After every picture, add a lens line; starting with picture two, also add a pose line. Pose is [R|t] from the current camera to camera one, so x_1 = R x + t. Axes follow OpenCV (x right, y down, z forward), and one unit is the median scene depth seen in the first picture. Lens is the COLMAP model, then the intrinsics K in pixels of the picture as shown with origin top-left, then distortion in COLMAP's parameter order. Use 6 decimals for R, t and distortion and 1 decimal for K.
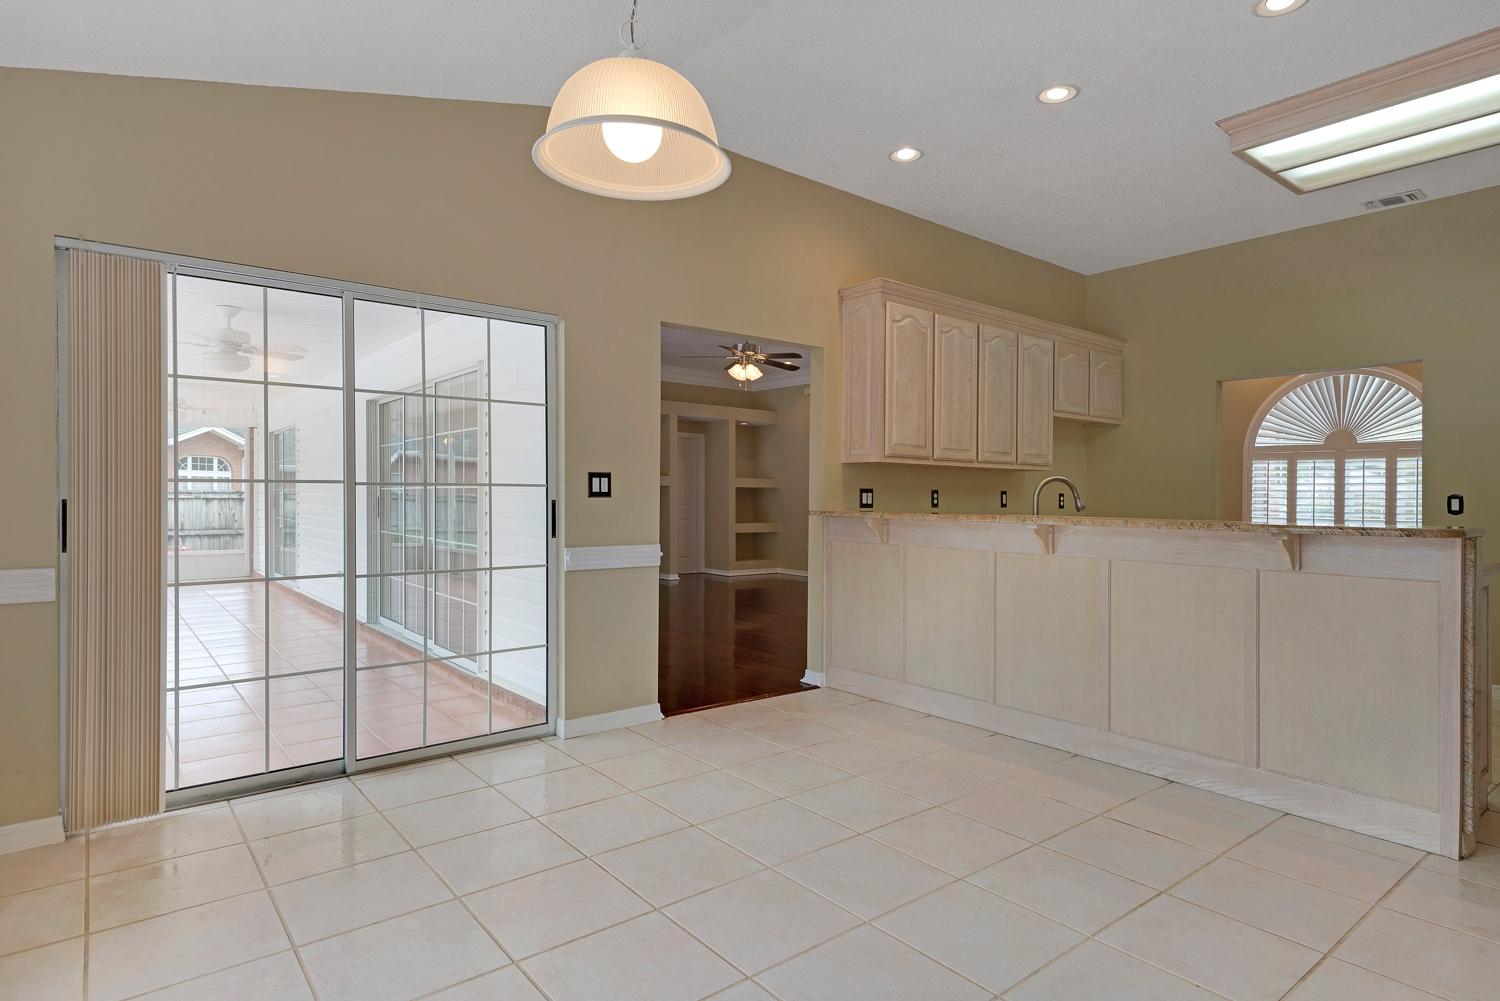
lens RADIAL K [[815.3, 0, 756.7], [0, 815.3, 489.9], [0, 0, 1]] dist [0.030964, -0.009436]
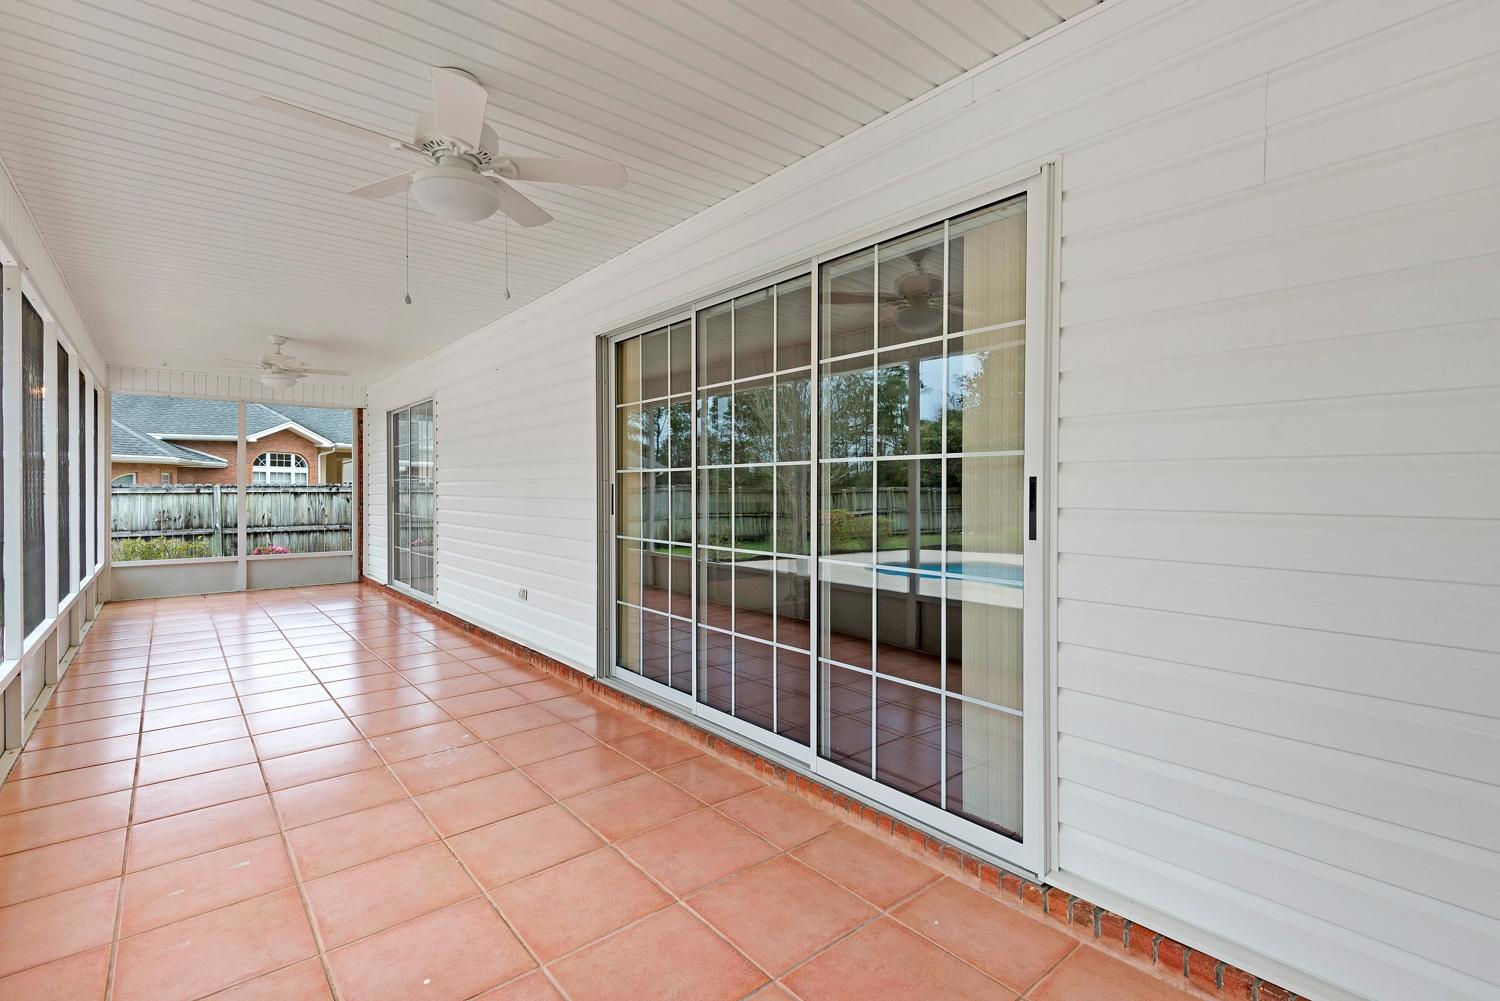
lens RADIAL K [[693.2, 0, 800.7], [0, 693.2, 493.7], [0, 0, 1]] dist [-0.006908, -0.009189]
pose [[0.997976, -0.006457, 0.063269, -0.234290], [0.005571, 0.999884, 0.014169, 0.006147], [-0.063353, -0.013787, 0.997896, 0.297944]]
